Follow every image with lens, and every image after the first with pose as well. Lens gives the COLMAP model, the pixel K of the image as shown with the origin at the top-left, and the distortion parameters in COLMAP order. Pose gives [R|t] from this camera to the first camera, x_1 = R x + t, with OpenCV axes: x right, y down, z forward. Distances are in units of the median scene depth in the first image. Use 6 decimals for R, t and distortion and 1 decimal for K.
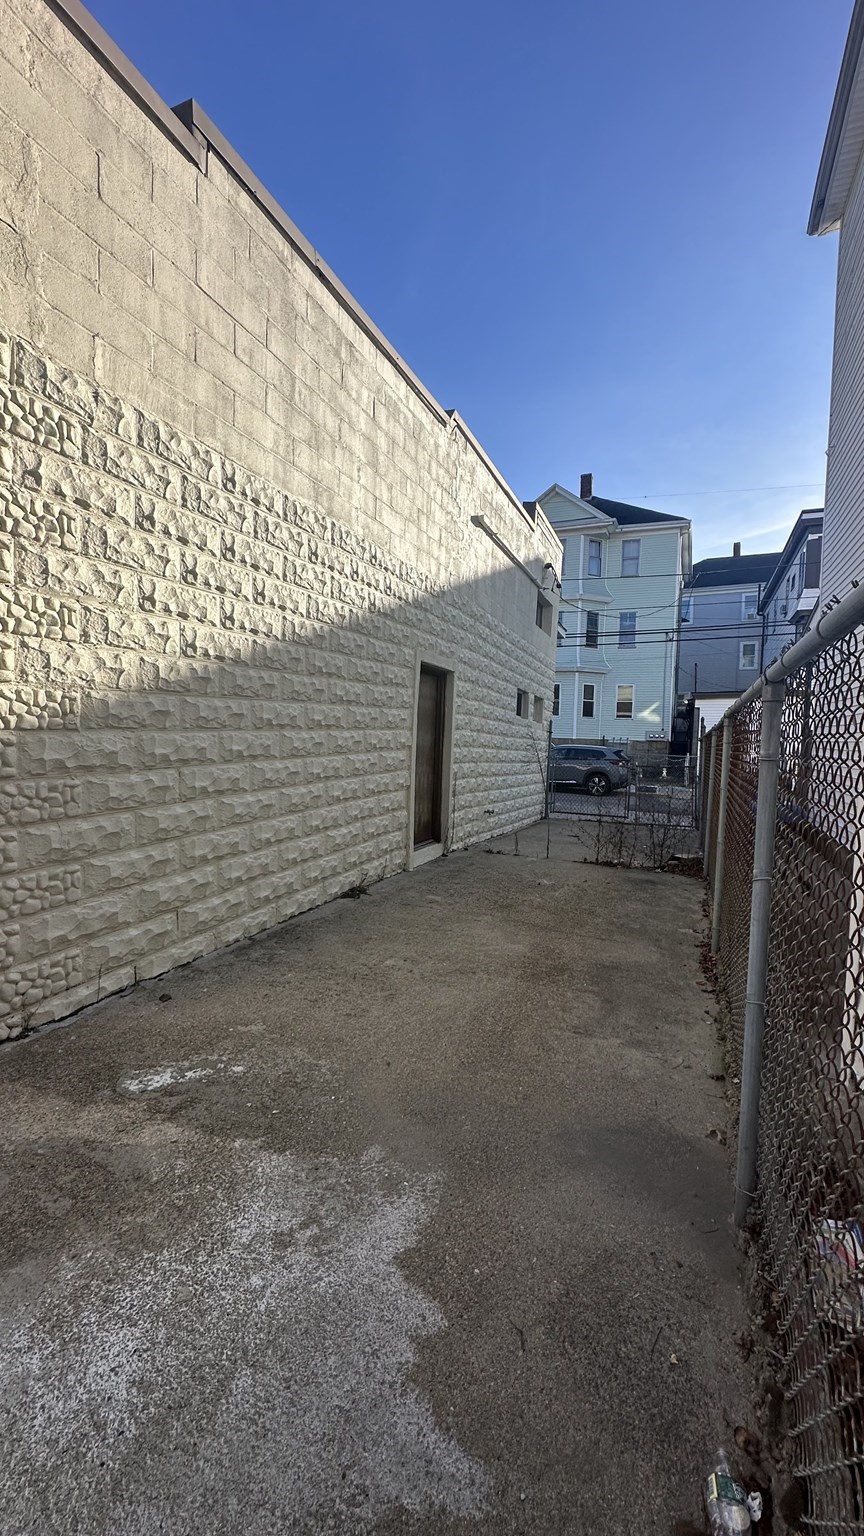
lens RADIAL K [[616.1, 0, 435.5], [0, 616.1, 764.2], [0, 0, 1]] dist [-0.005706, 0.000695]
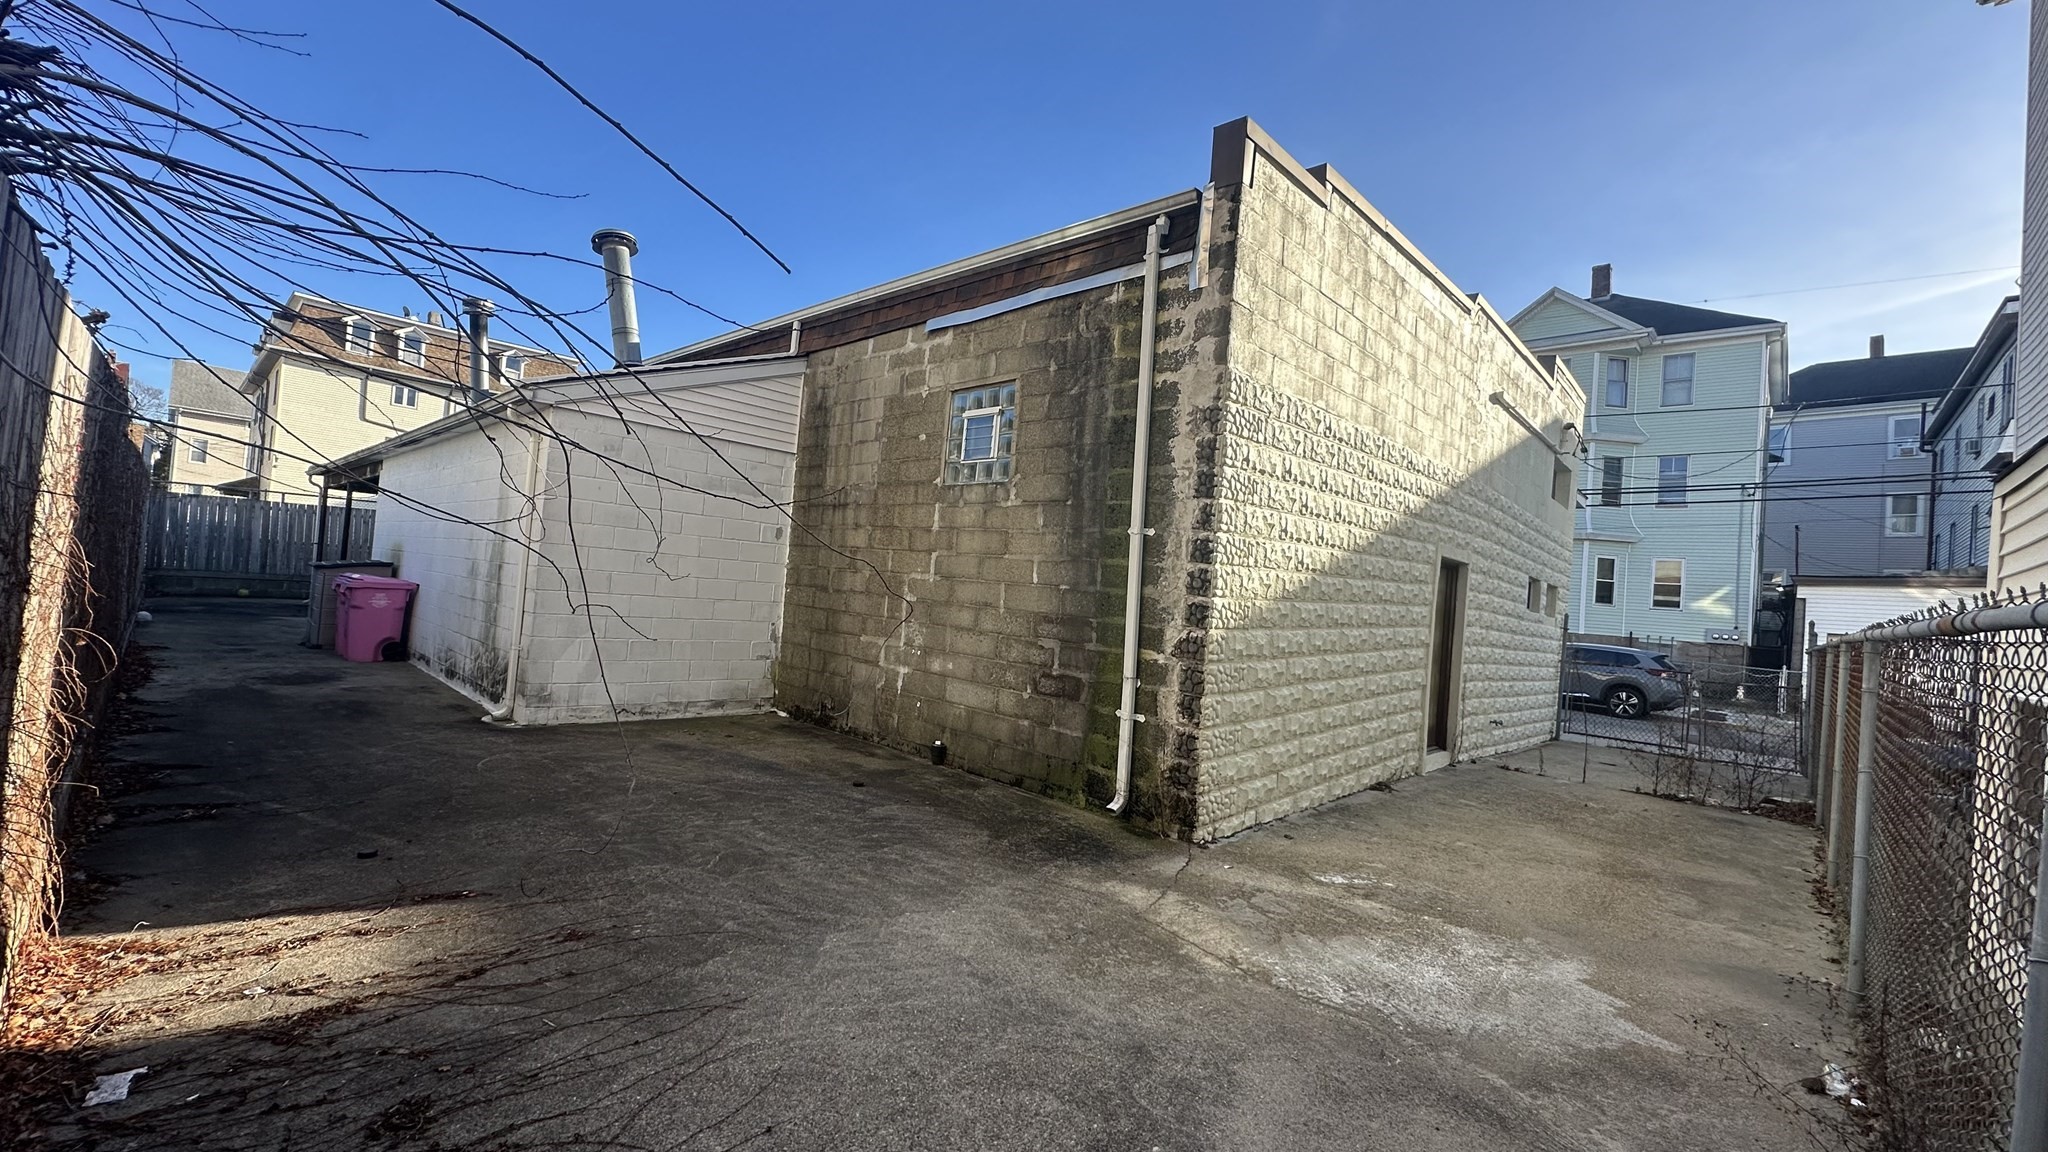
lens RADIAL K [[821.5, 0, 1018.2], [0, 821.5, 569.2], [0, 0, 1]] dist [-0.005706, 0.000695]
pose [[0.934578, 0.030061, -0.354487, -0.177483], [-0.061832, 0.994984, -0.078639, -0.004793], [0.350344, 0.095413, 0.931748, -0.407465]]
